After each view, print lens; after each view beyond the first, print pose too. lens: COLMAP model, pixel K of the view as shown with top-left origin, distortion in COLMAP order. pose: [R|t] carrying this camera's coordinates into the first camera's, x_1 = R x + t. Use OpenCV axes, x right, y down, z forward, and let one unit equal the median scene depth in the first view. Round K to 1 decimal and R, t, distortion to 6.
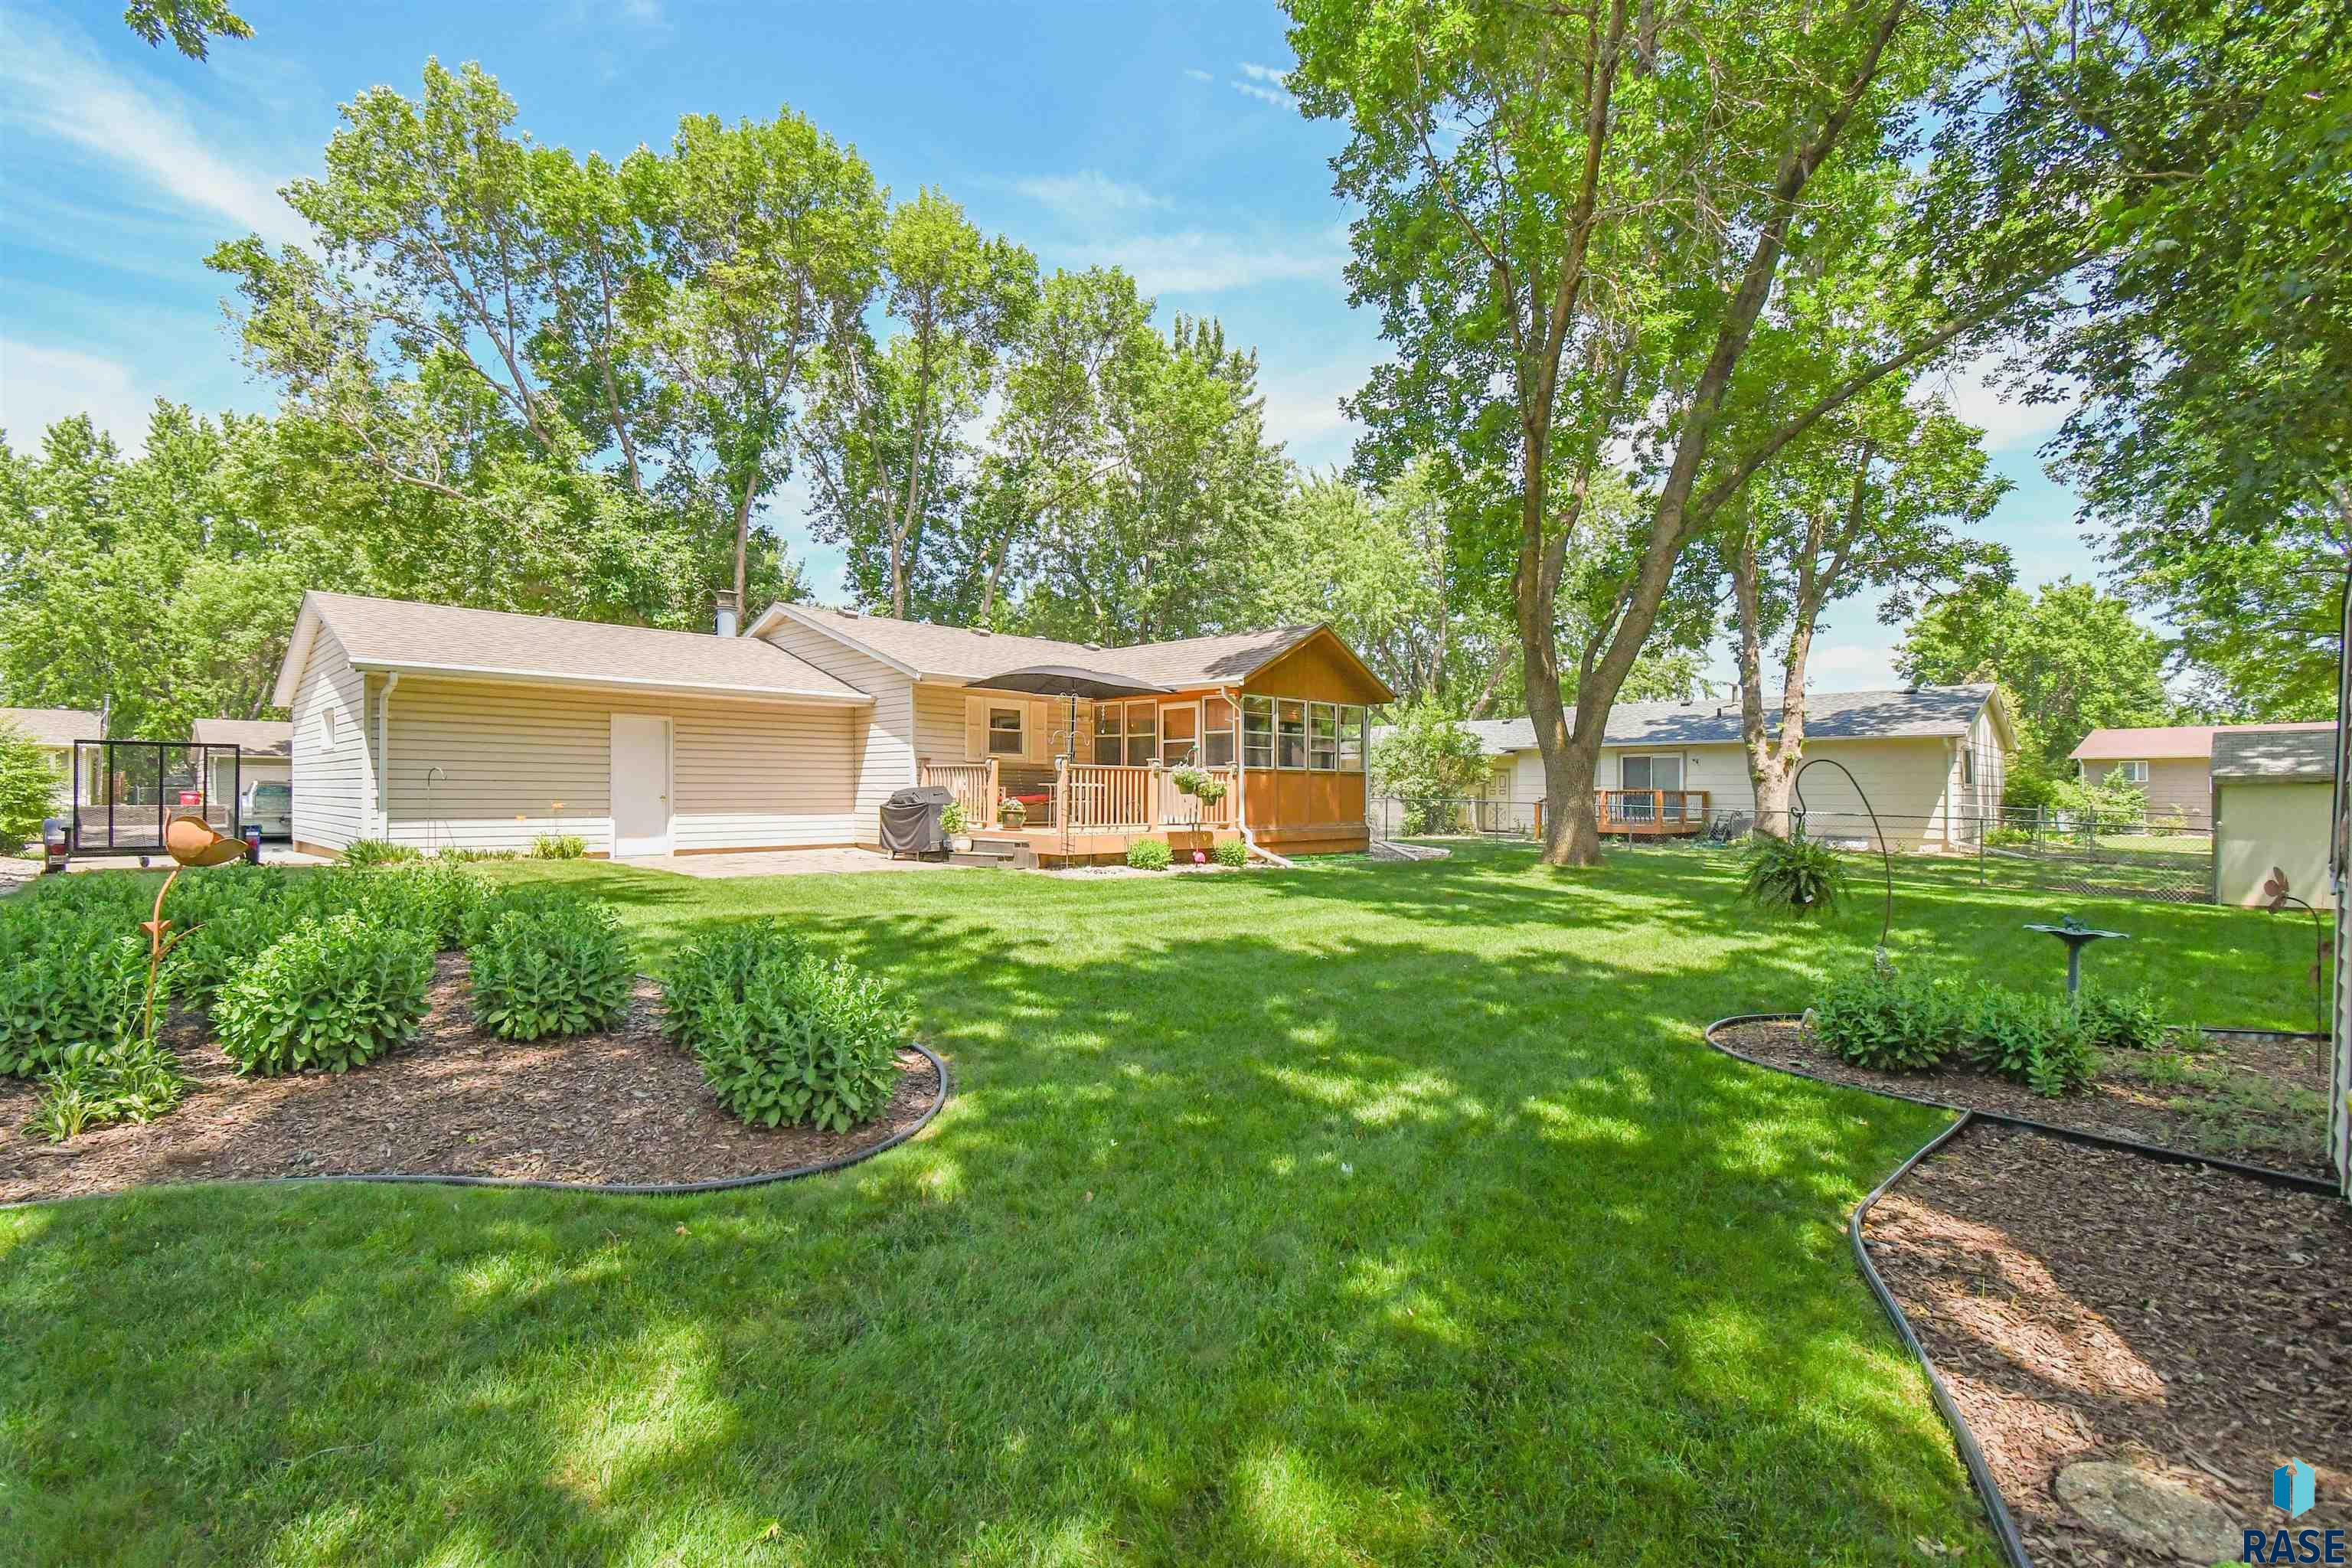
lens RADIAL K [[1045.1, 0, 1176.0], [0, 1045.1, 784.0], [0, 0, 1]] dist [0.032435, -0.033613]
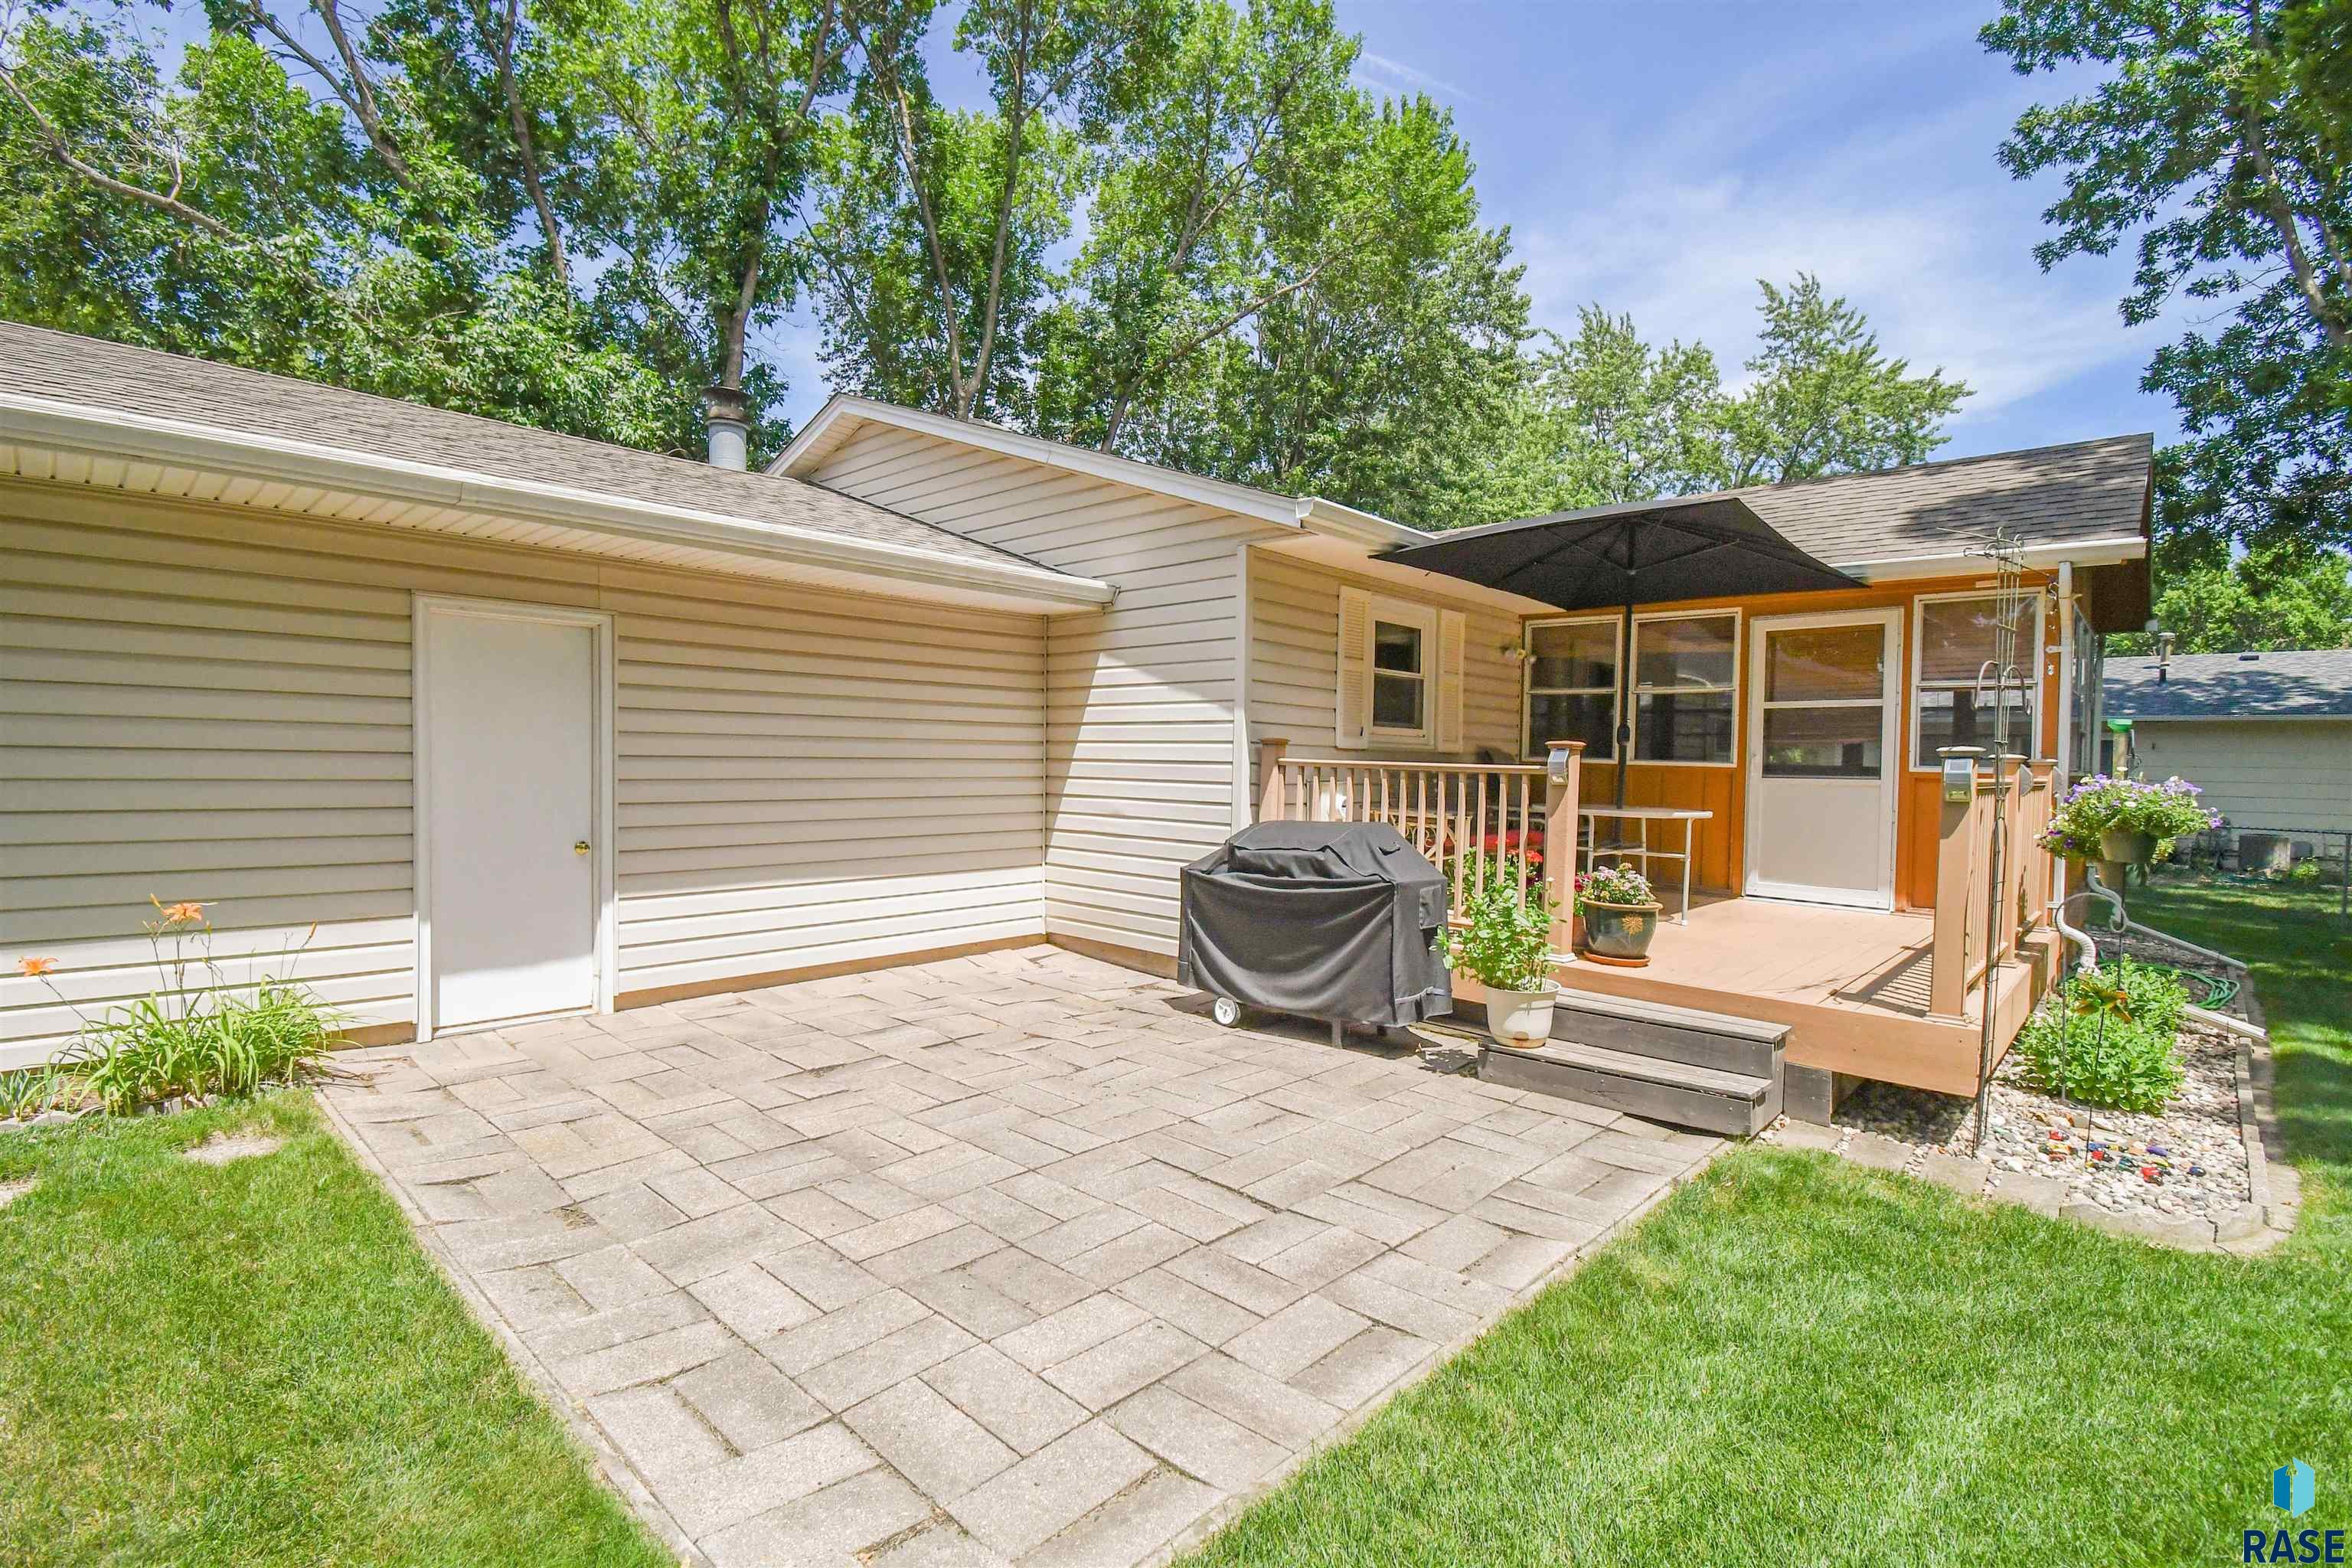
lens RADIAL K [[1045.3, 0, 1179.0], [0, 1045.3, 767.3], [0, 0, 1]] dist [-0.001453, -0.000348]
pose [[0.998973, 0.009563, 0.044292, -0.174839], [-0.010264, 0.999825, 0.015625, -0.012128], [-0.044135, -0.016064, 0.998896, 0.369548]]
